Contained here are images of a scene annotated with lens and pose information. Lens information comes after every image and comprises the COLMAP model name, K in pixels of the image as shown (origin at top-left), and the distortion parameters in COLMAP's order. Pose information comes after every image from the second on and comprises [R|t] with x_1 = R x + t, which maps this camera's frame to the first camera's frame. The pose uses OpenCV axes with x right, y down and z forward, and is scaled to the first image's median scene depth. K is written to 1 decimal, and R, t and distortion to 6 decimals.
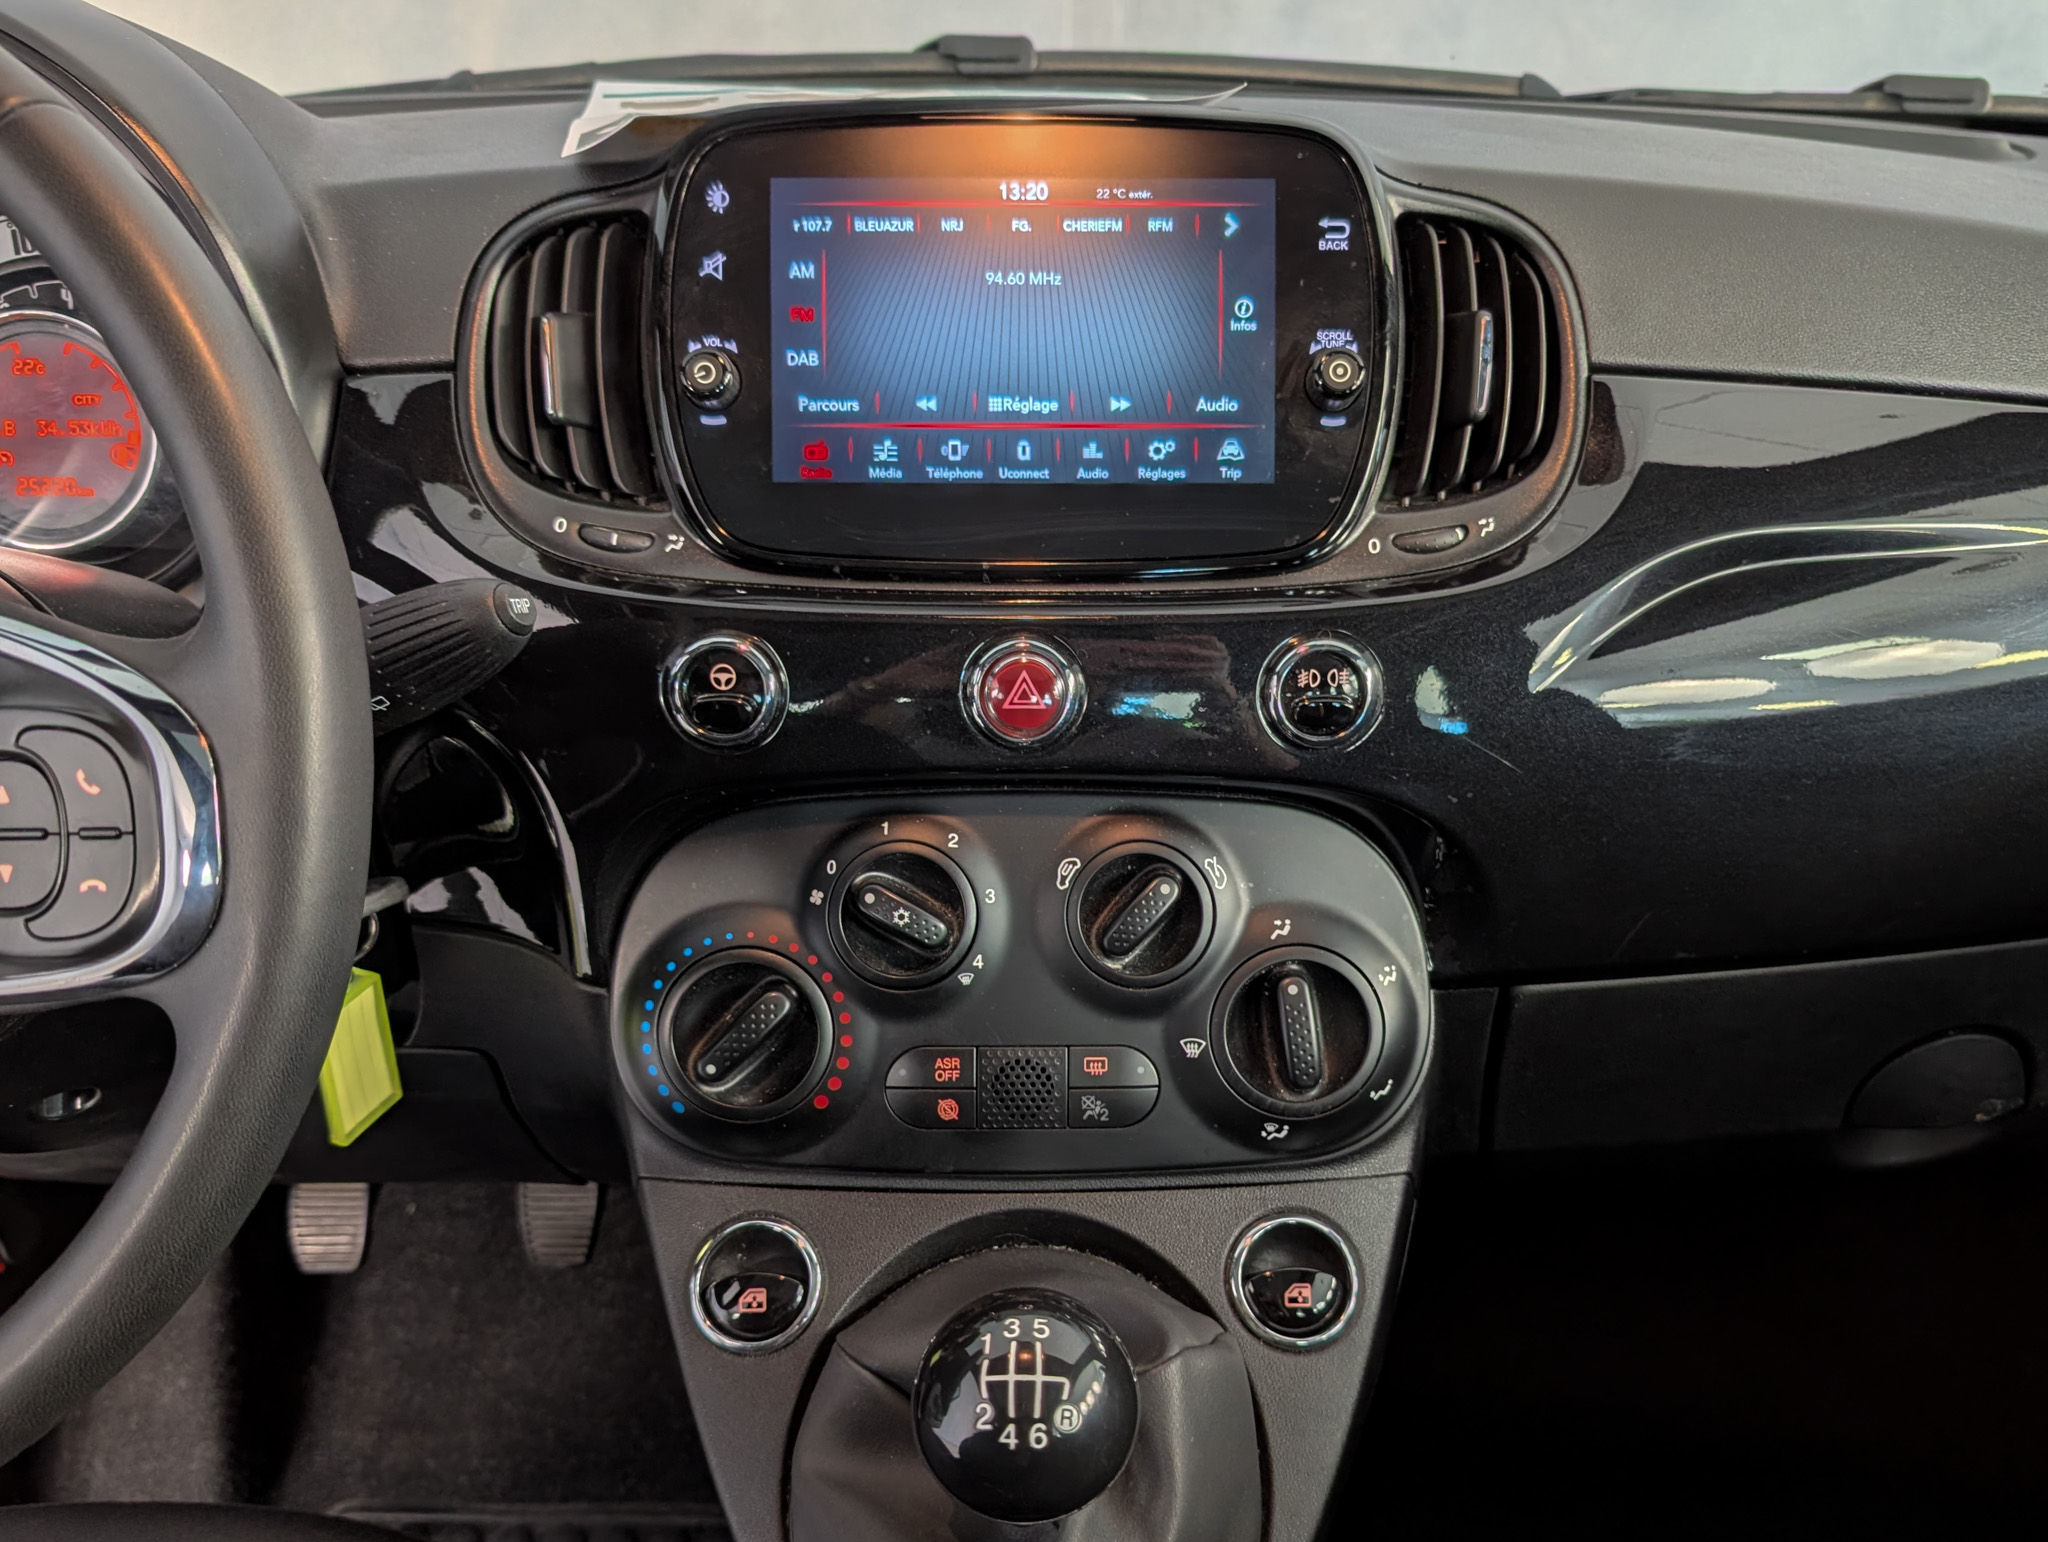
lens RADIAL K [[1707.9, 0, 1053.7], [0, 1707.9, 872.5], [0, 0, 1]] dist [-0.026688, 0.012232]
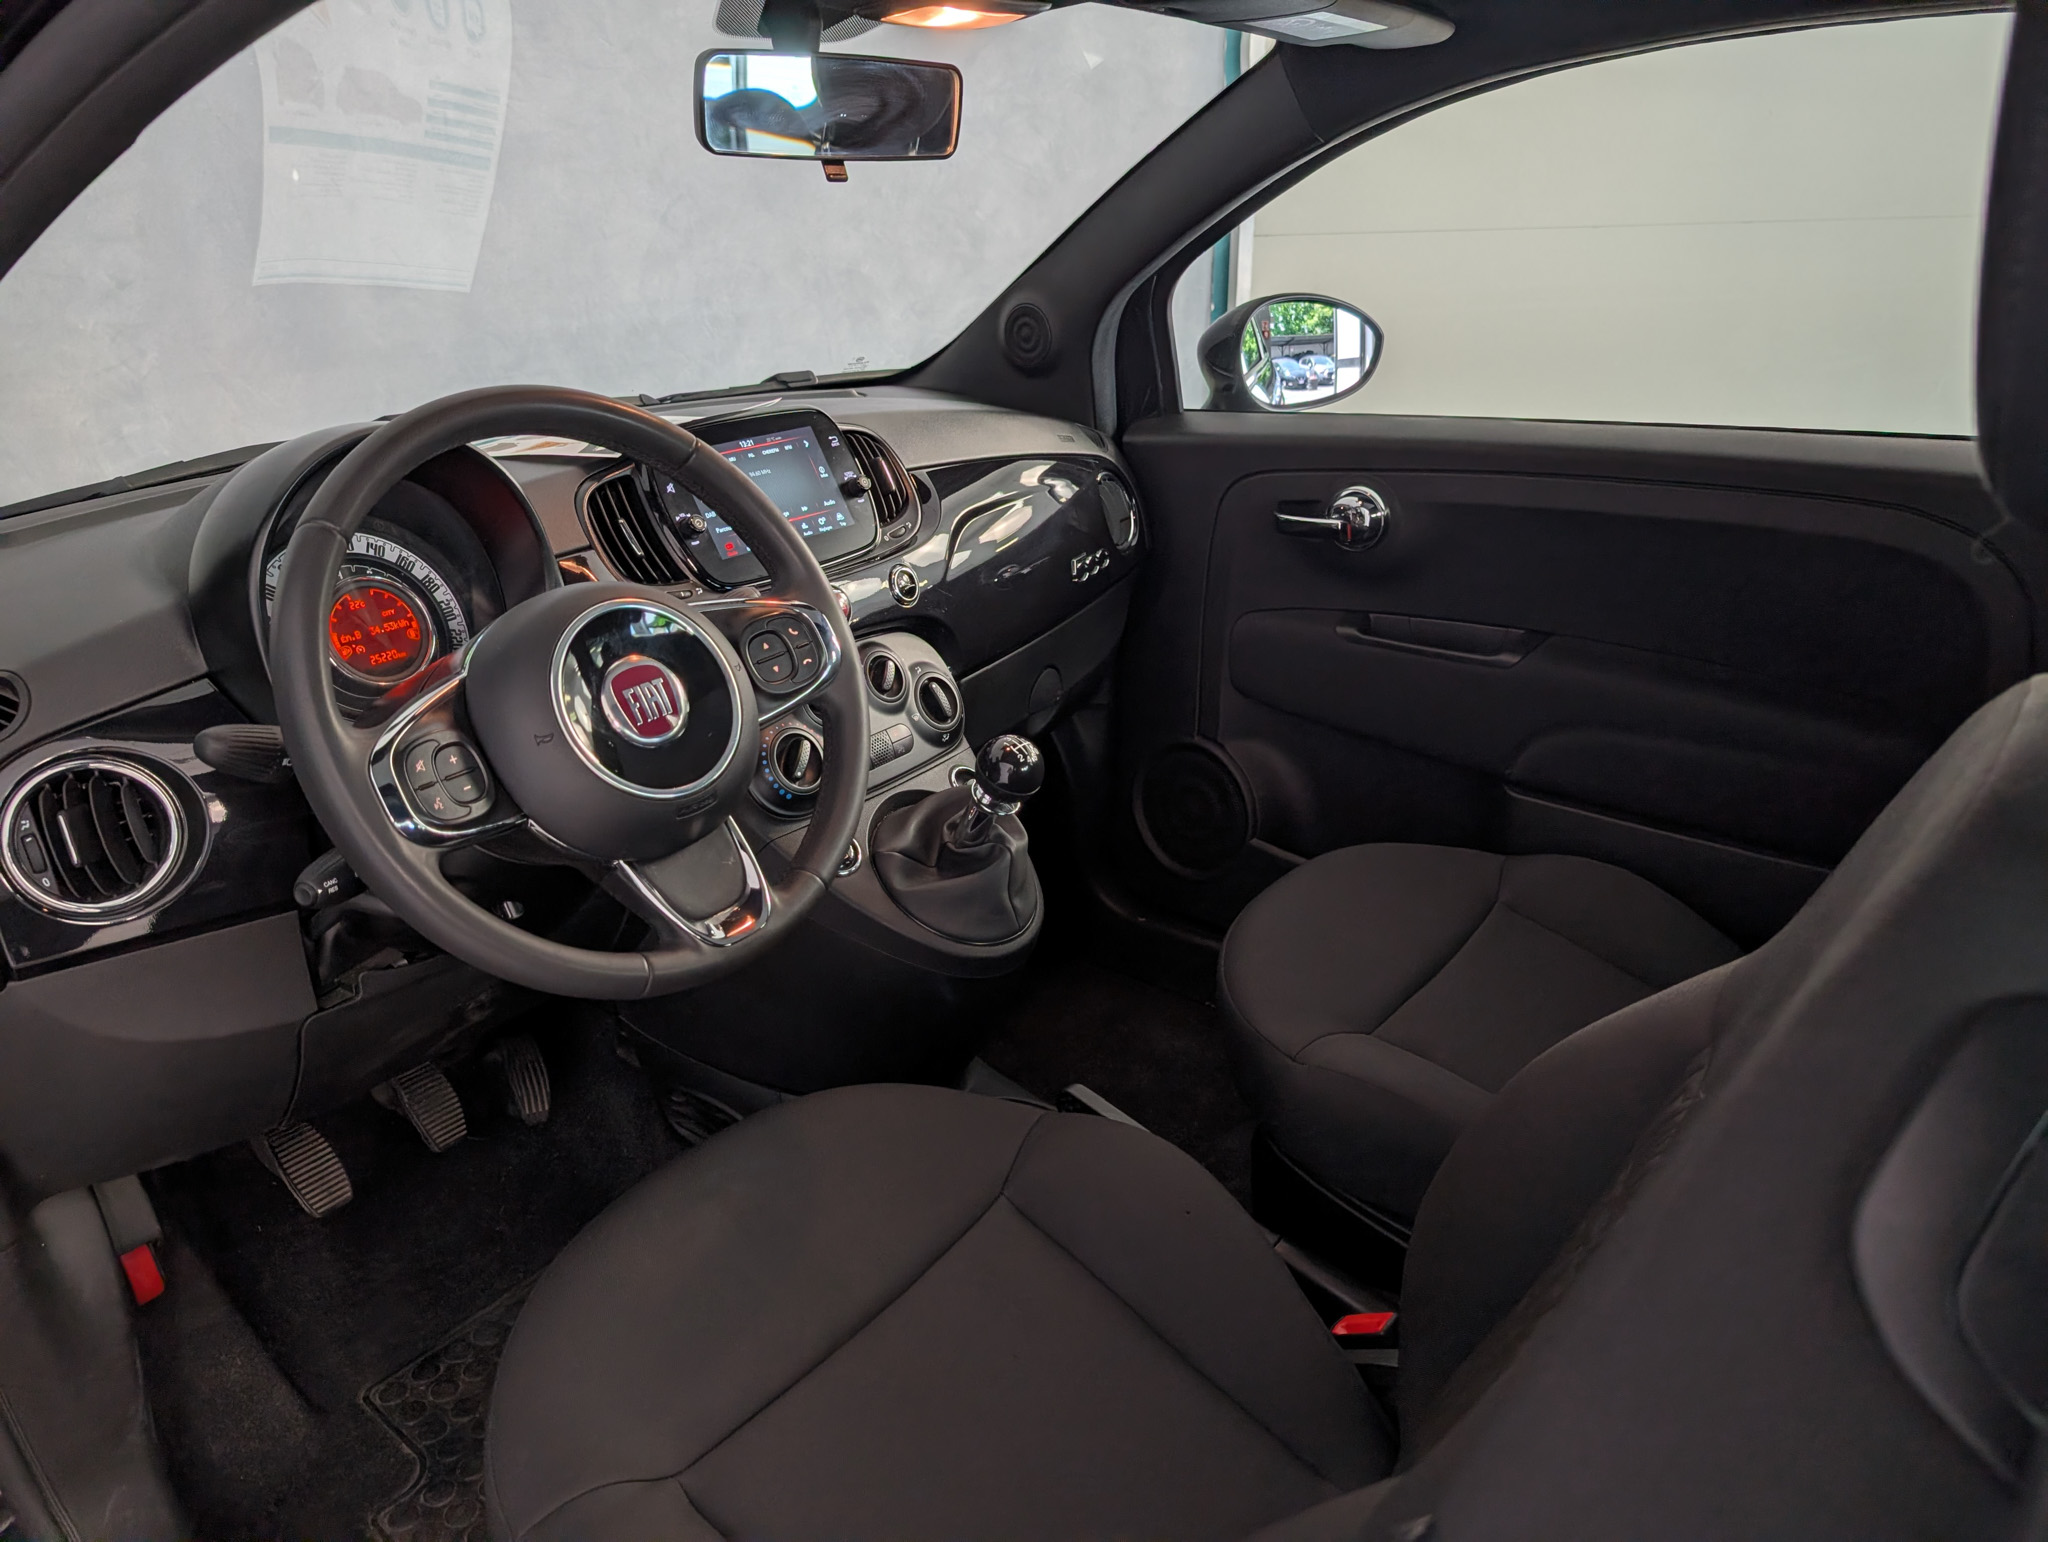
lens RADIAL K [[1463.9, 0, 1012.7], [0, 1463.9, 763.5], [0, 0, 1]] dist [0.012565, -0.002358]
pose [[0.616013, -0.311288, 0.723621, -1.580464], [0.441207, 0.897345, 0.010425, 0.218960], [-0.652583, 0.312845, 0.690119, -0.727938]]
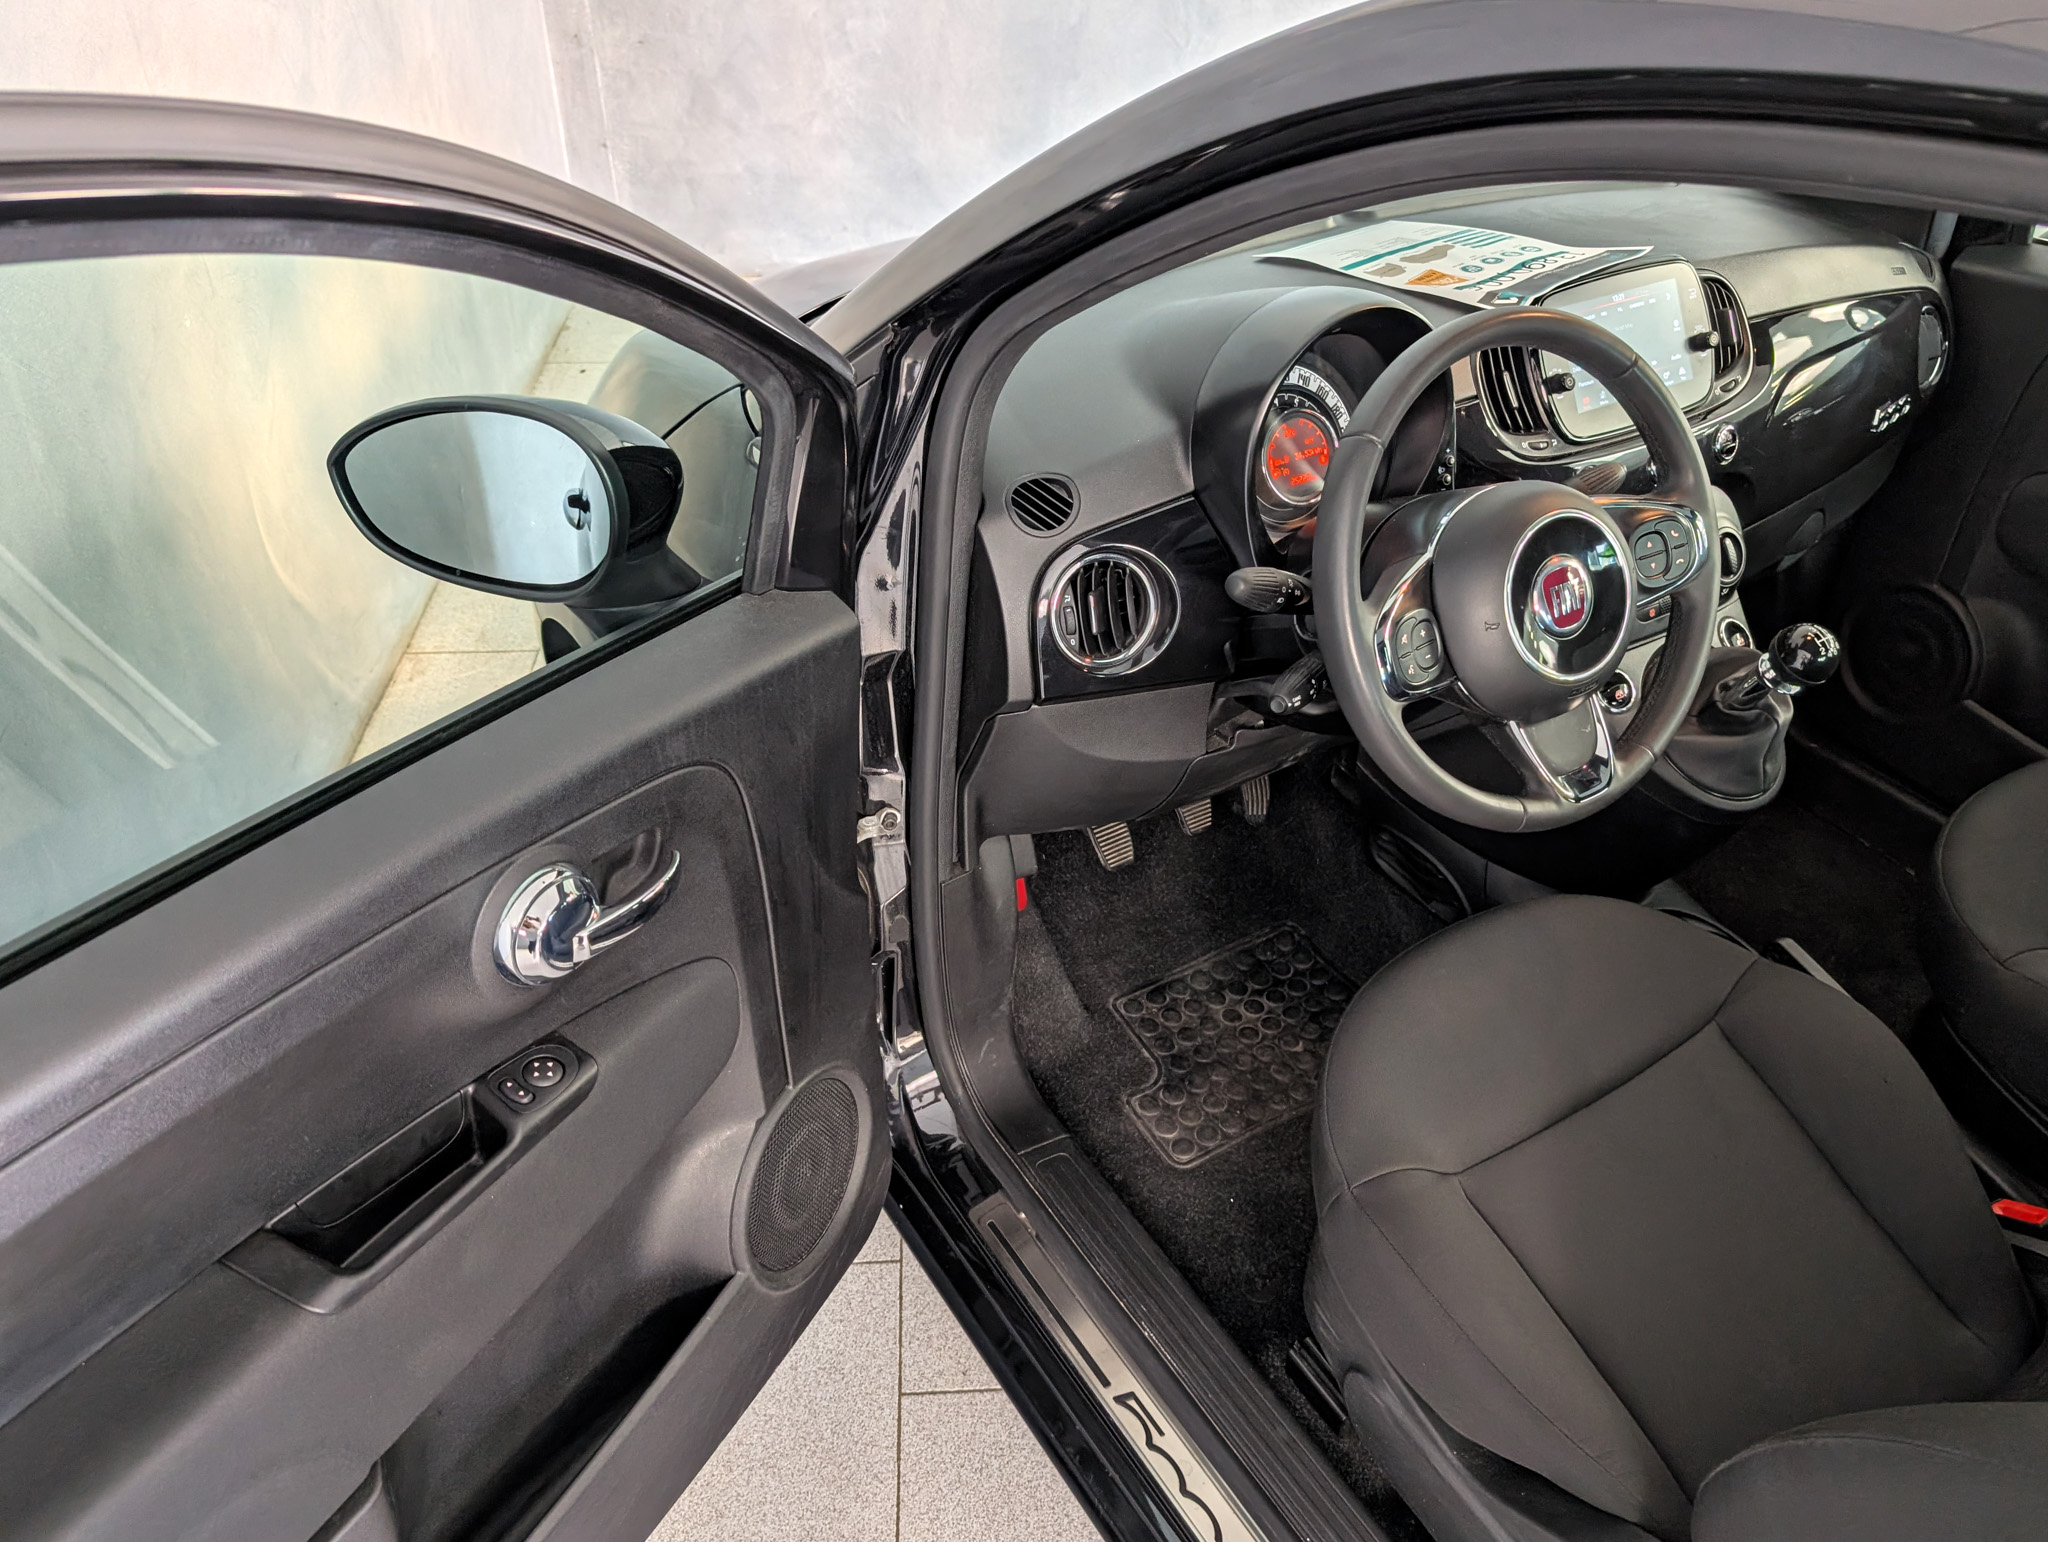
lens RADIAL K [[1567.8, 0, 1008.4], [0, 1567.8, 736.4], [0, 0, 1]] dist [0.023301, -0.028740]
pose [[0.847888, -0.308574, 0.431124, -2.241742], [0.276896, 0.951192, 0.136241, -0.333959], [-0.452123, 0.003860, 0.891947, -0.906534]]
